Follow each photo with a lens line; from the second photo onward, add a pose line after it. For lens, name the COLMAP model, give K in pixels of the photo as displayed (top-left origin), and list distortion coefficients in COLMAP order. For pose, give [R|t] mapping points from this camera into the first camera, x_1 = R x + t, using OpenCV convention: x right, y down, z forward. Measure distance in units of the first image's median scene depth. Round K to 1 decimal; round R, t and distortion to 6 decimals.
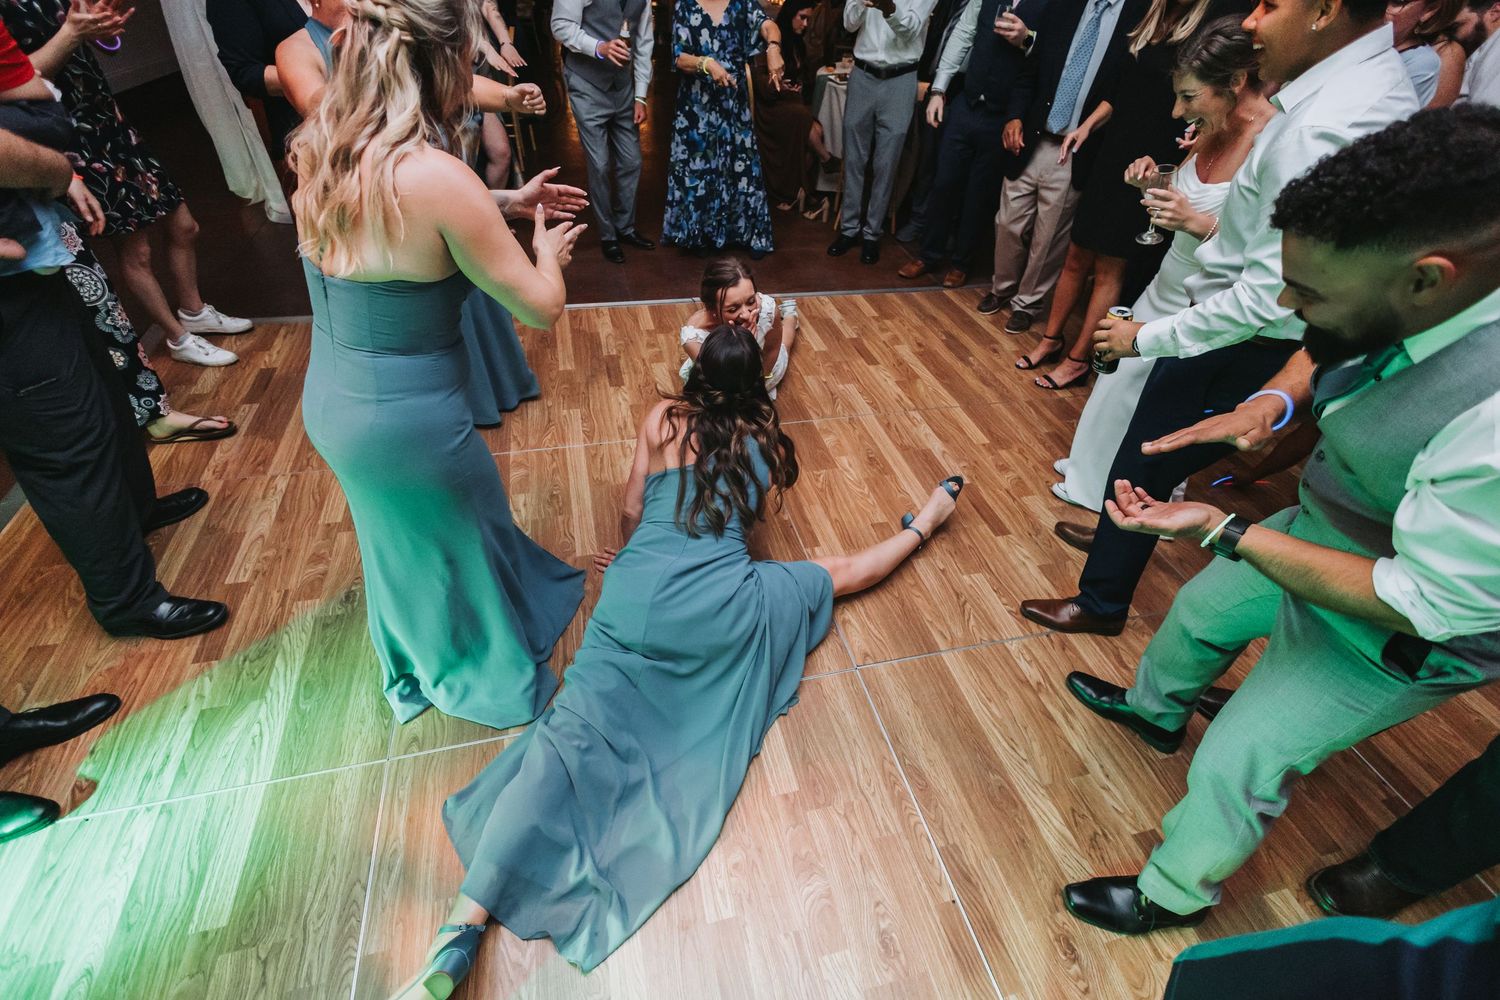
lens RADIAL K [[726.6, 0, 737.7], [0, 726.6, 496.6], [0, 0, 1]] dist [0.000610, 0.001575]
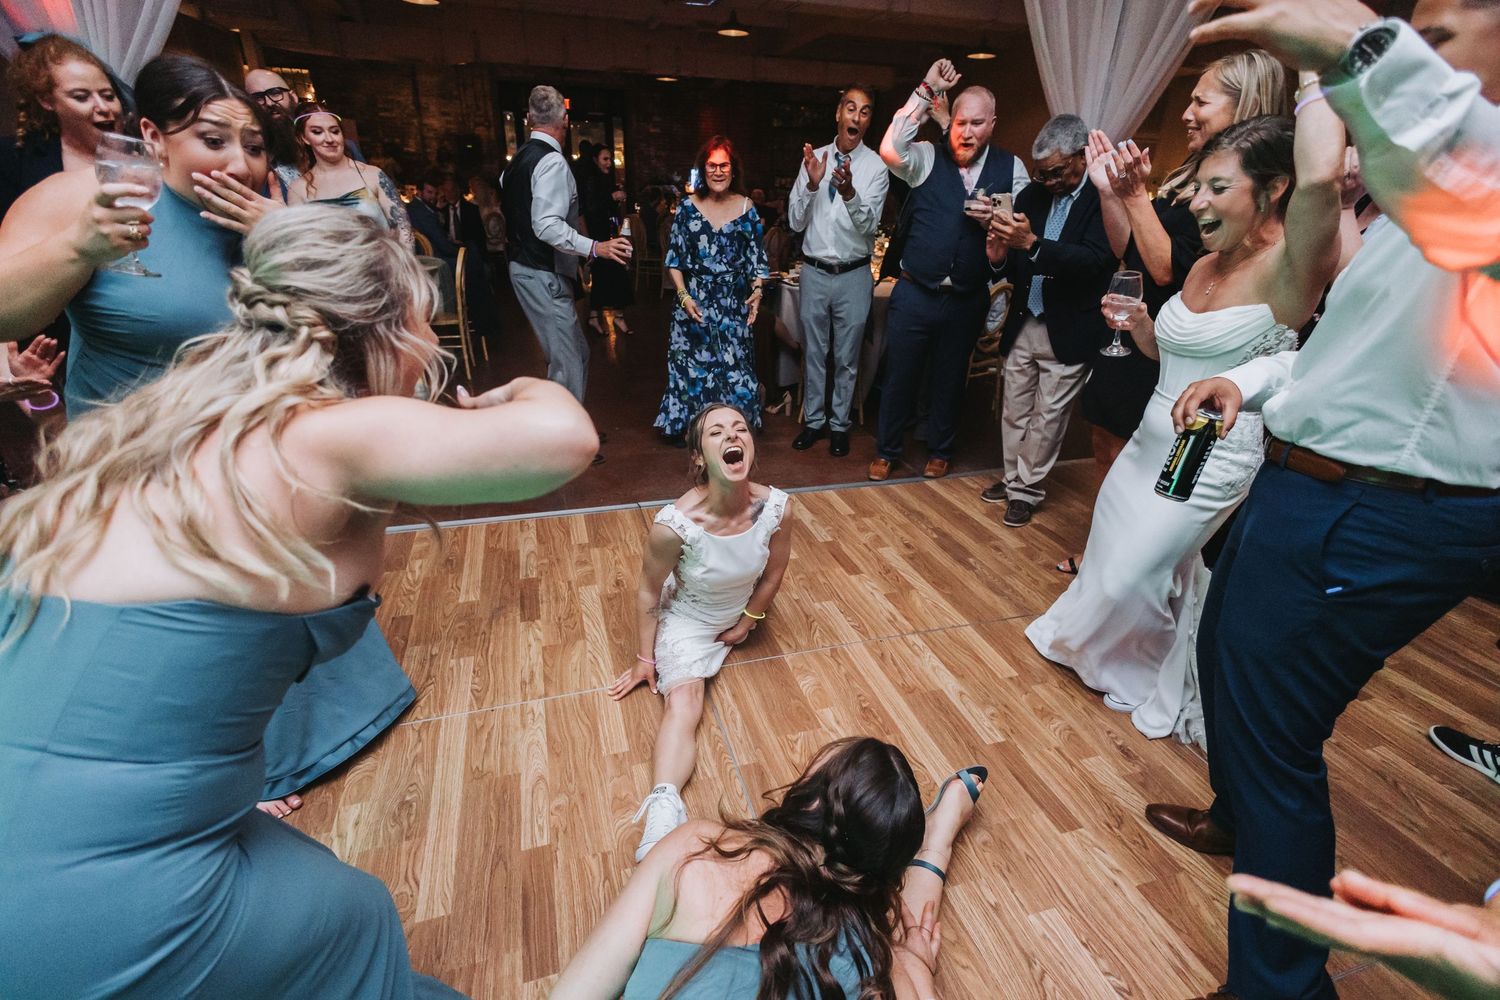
lens RADIAL K [[726.6, 0, 754.3], [0, 726.6, 497.6], [0, 0, 1]] dist [0.000610, 0.001575]
pose [[0.997595, -0.045677, 0.052126, 0.035778], [0.057512, 0.965275, -0.254827, -0.063608], [-0.038676, 0.257212, 0.965581, 0.198042]]
